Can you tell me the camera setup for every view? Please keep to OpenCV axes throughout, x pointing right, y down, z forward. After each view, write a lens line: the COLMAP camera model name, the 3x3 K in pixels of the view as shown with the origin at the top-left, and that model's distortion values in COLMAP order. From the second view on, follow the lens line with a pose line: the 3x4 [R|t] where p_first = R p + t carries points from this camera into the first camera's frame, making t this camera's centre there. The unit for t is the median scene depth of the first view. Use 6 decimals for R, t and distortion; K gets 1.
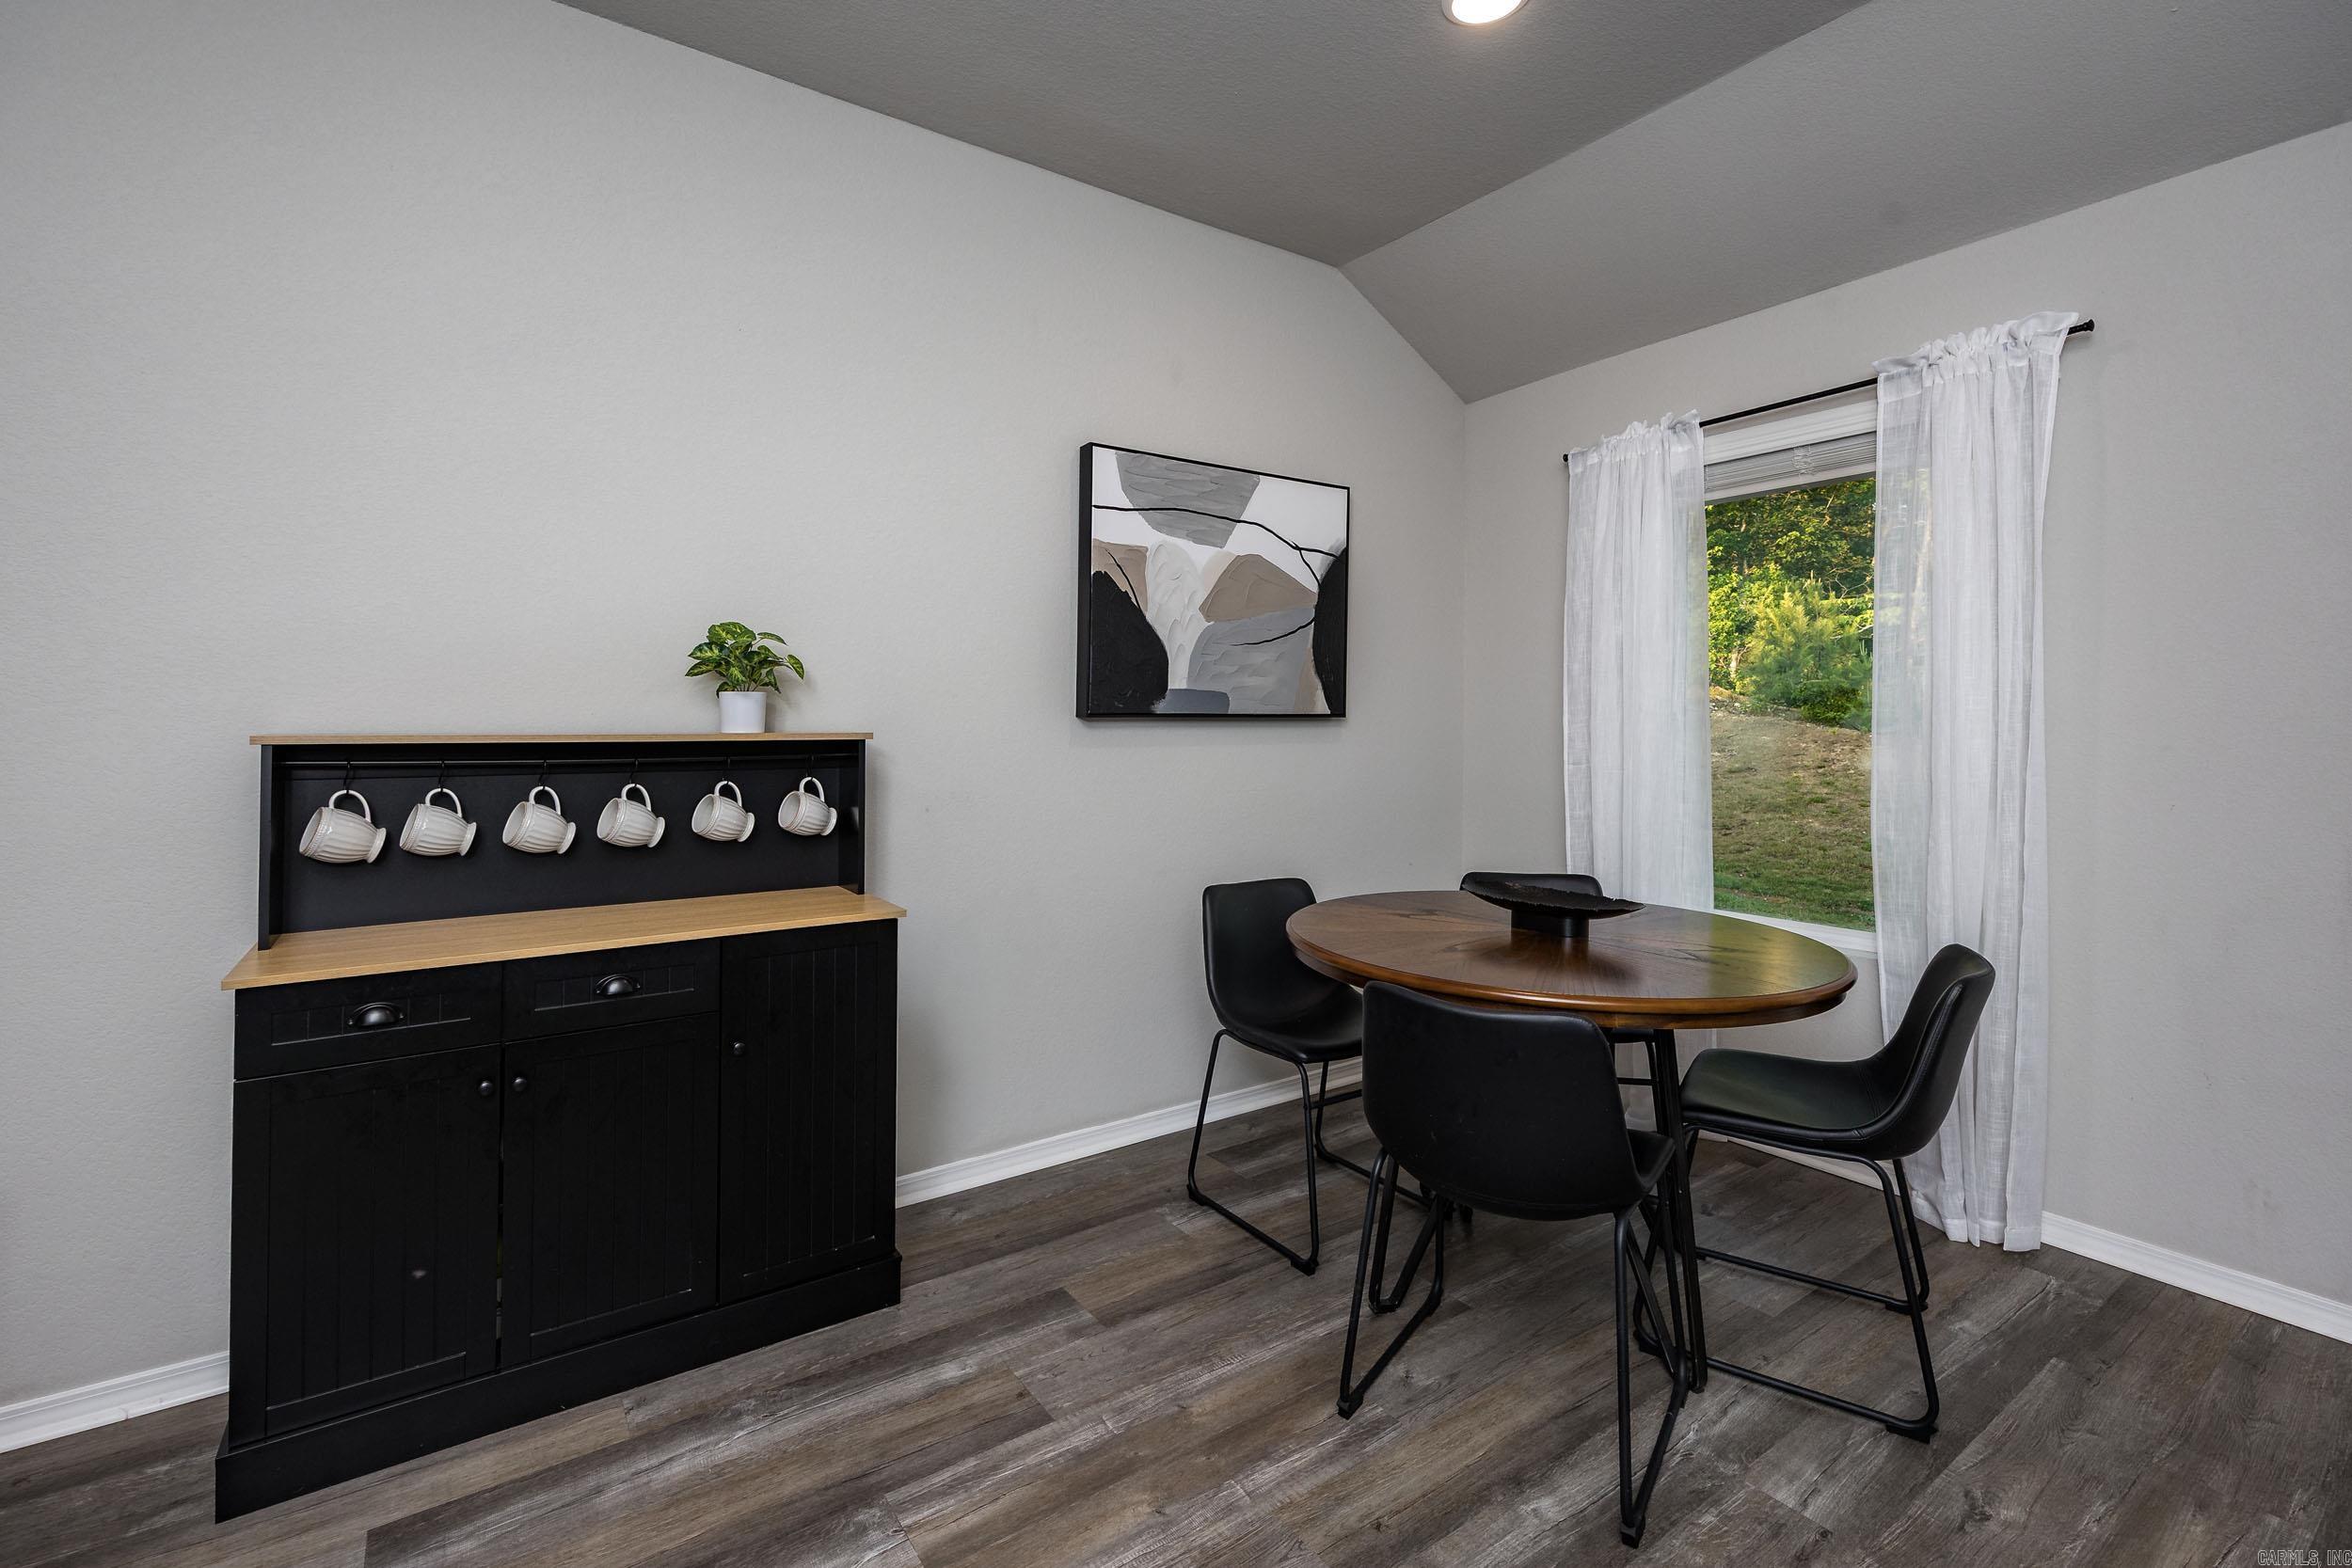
lens RADIAL K [[1026.3, 0, 1114.6], [0, 1026.3, 724.3], [0, 0, 1]] dist [-0.000480, -0.000912]
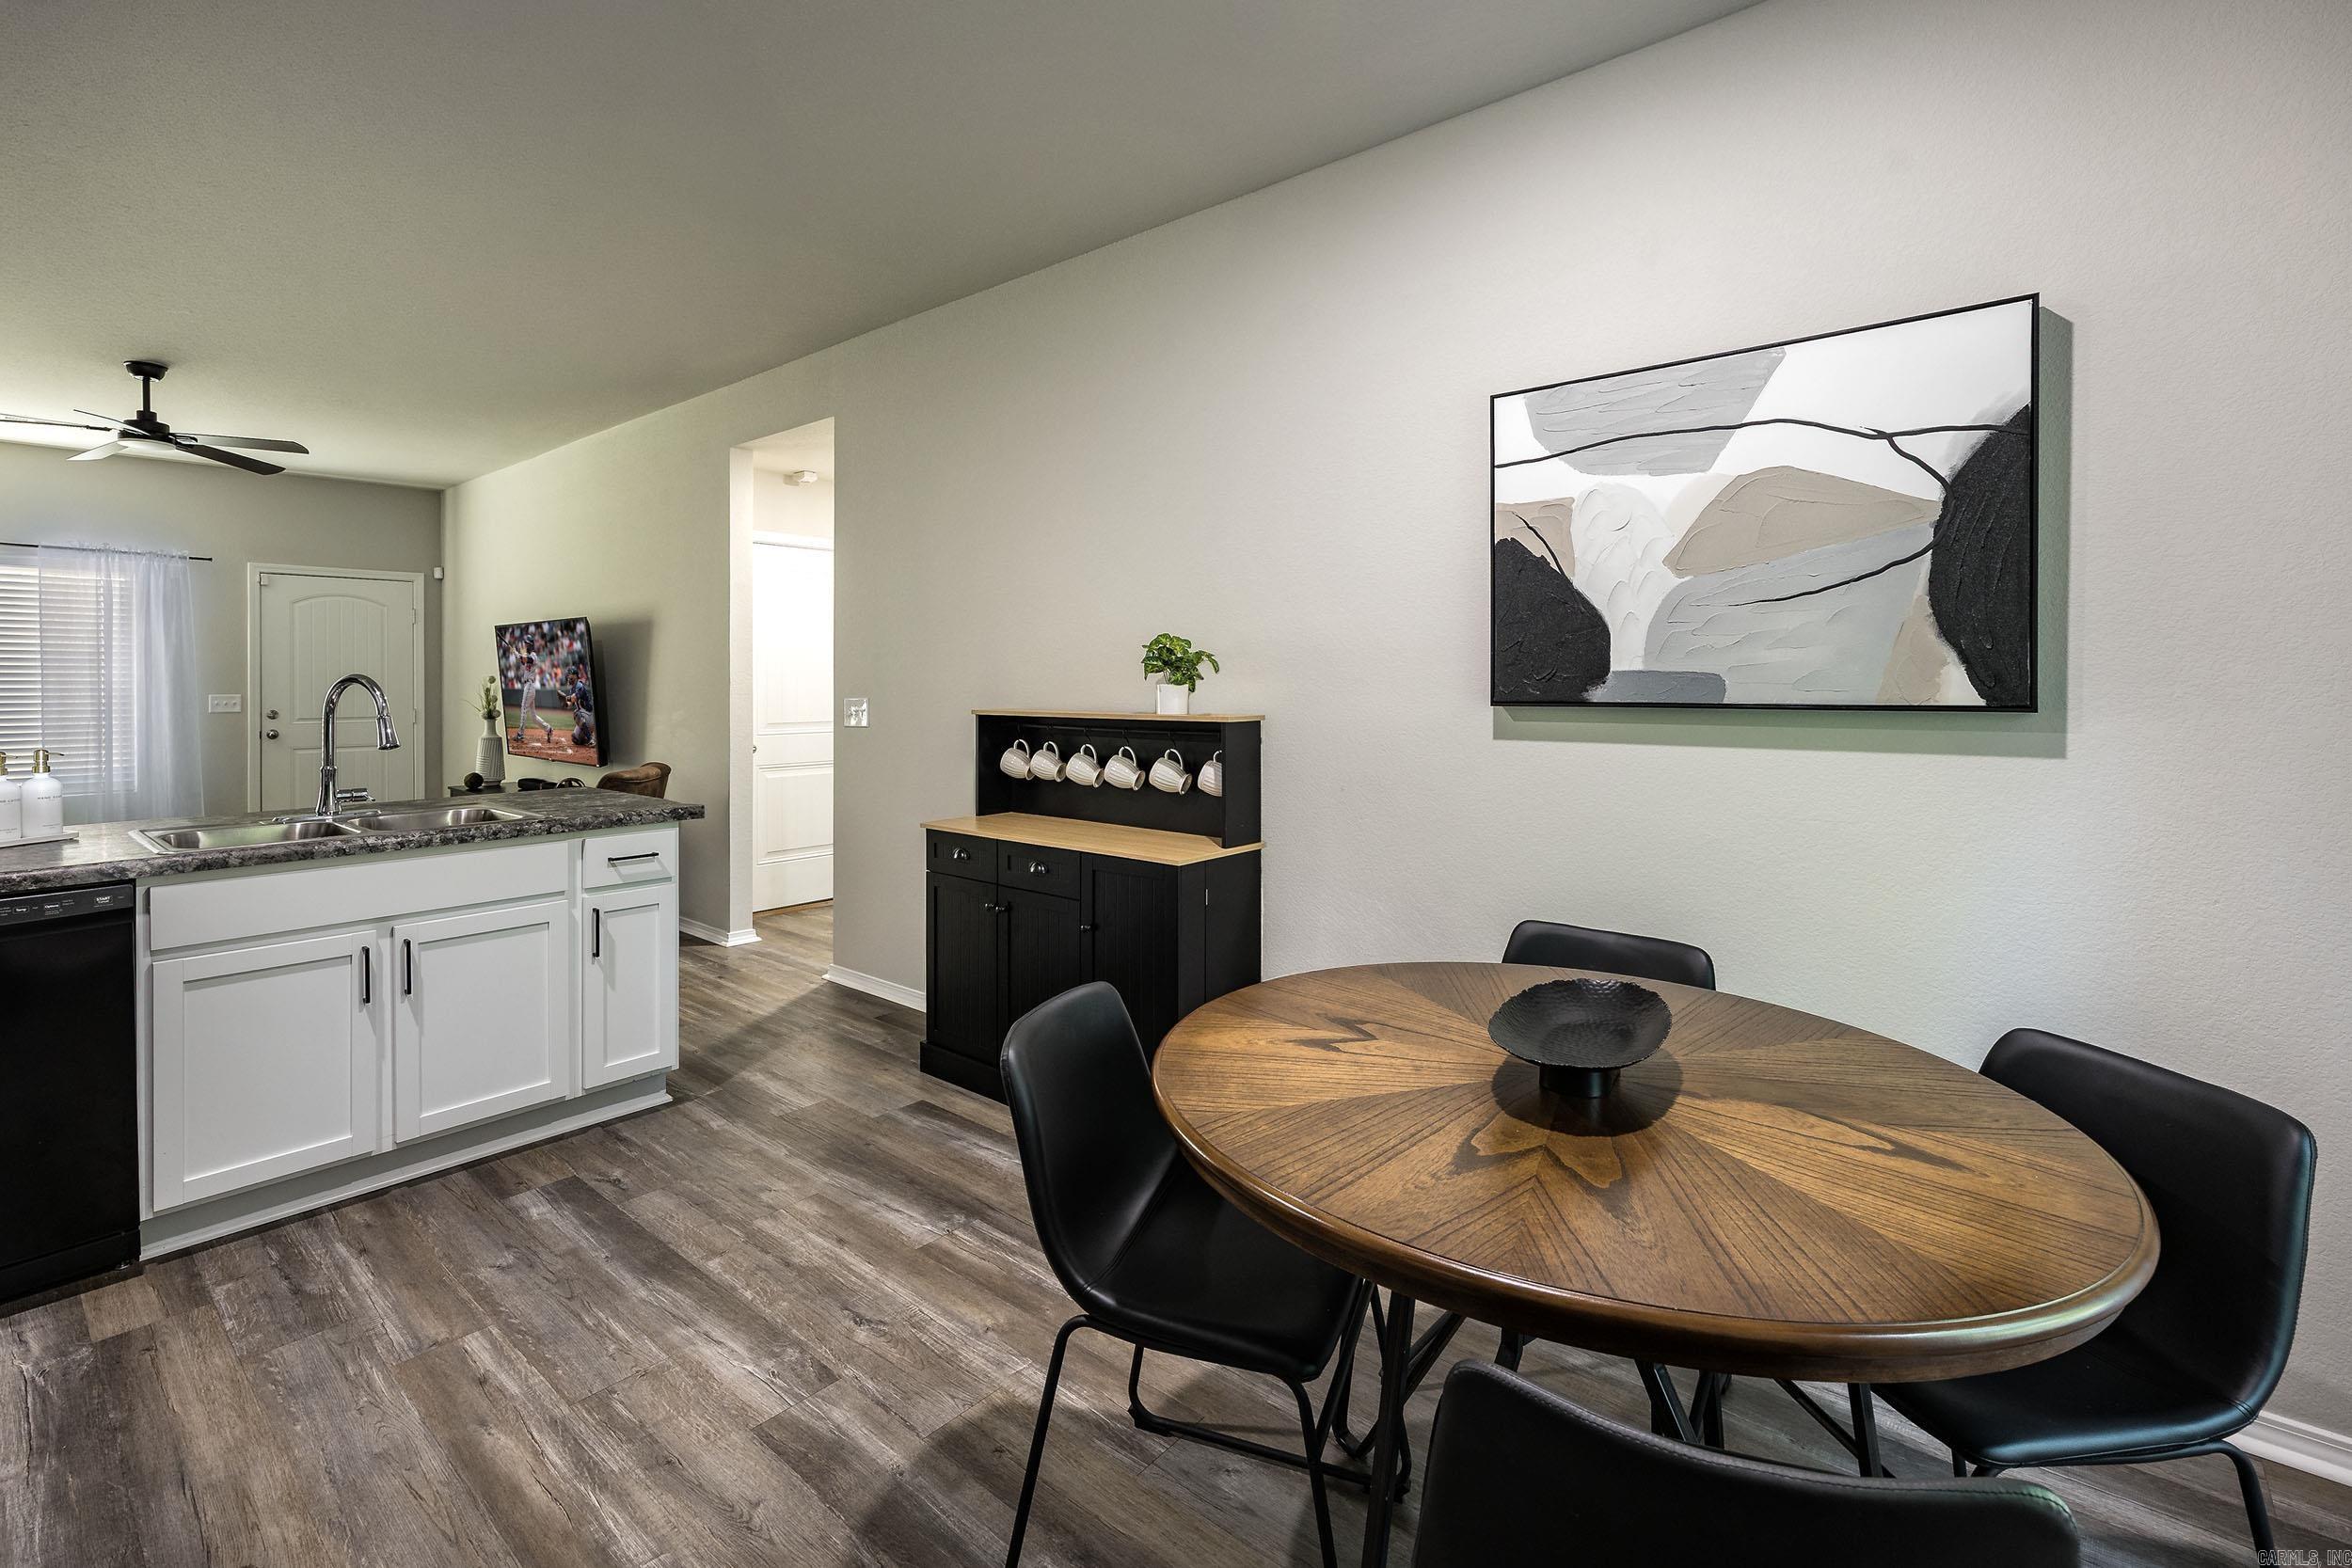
lens RADIAL K [[1026.3, 0, 1121.5], [0, 1026.3, 685.1], [0, 0, 1]] dist [-0.000480, -0.000912]
pose [[0.271665, 0.001685, -0.962390, 0.726449], [-0.001169, 0.999998, 0.001421, -0.025327], [0.962391, 0.000738, 0.271666, 0.441739]]
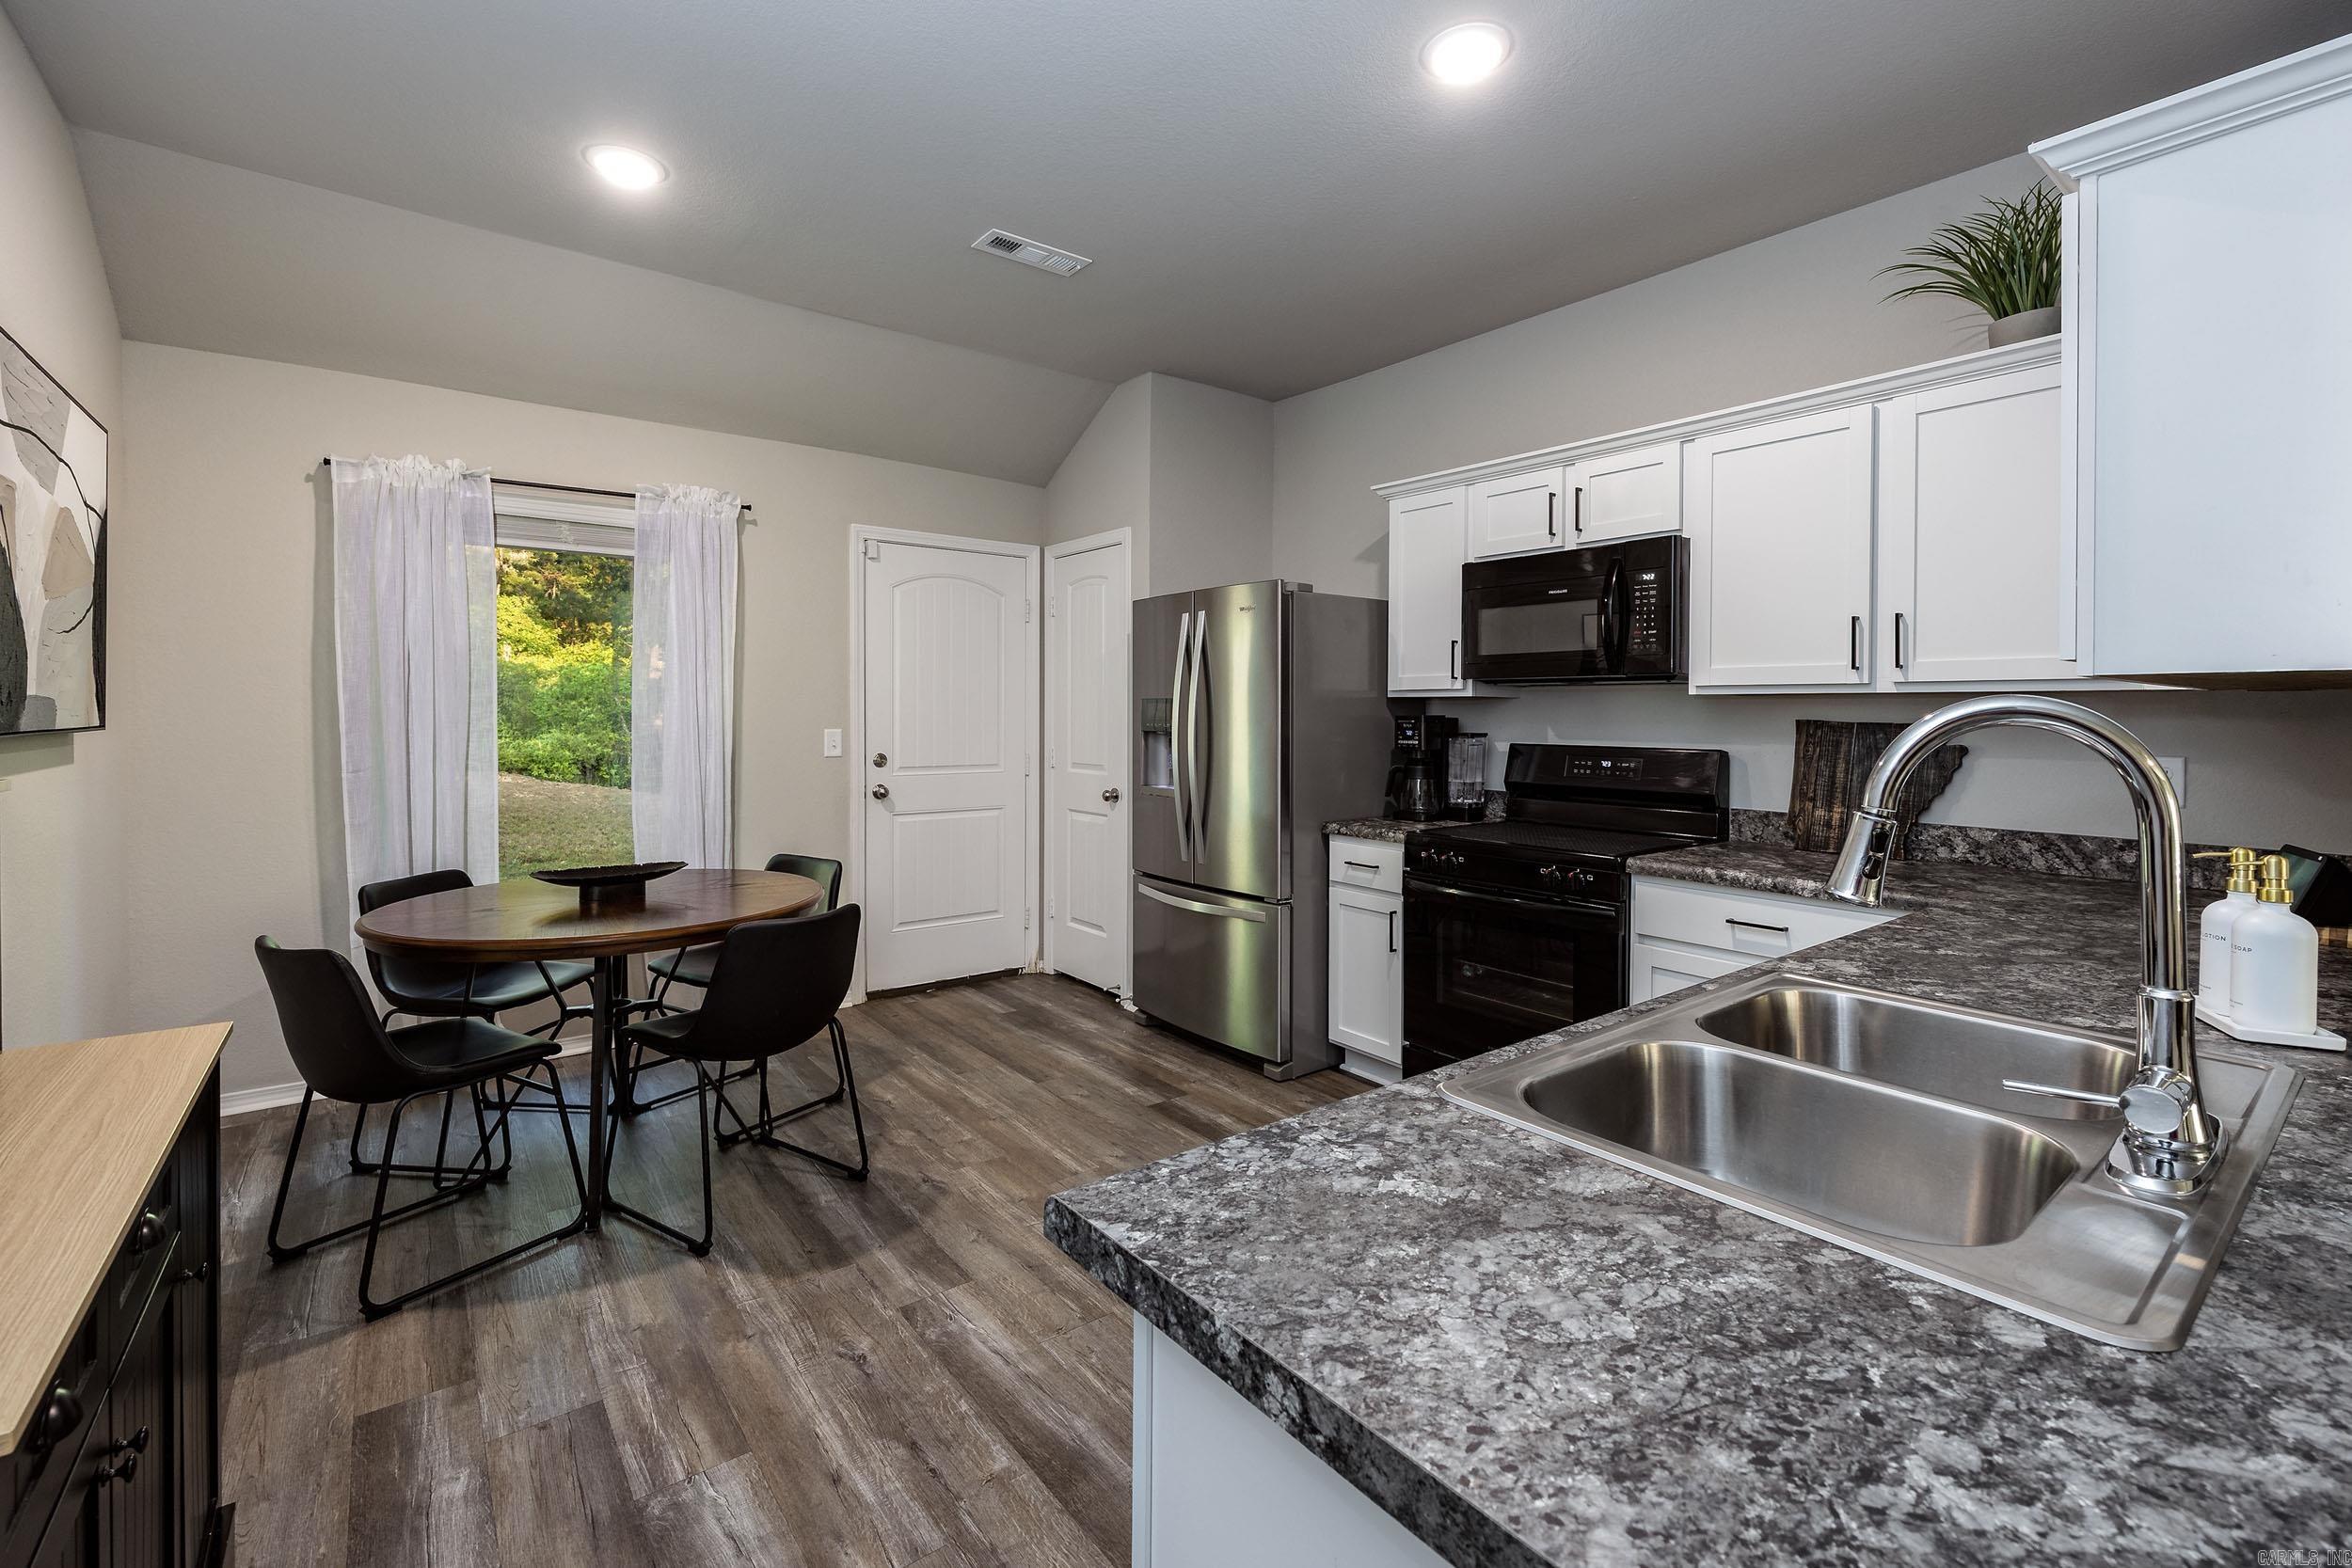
lens RADIAL K [[1026.3, 0, 1207.0], [0, 1026.3, 721.3], [0, 0, 1]] dist [-0.000480, -0.000912]
pose [[-0.100273, -0.012668, 0.994879, -0.728879], [-0.003784, 0.999917, 0.012351, -0.029320], [-0.994953, -0.002526, -0.100312, 0.295673]]
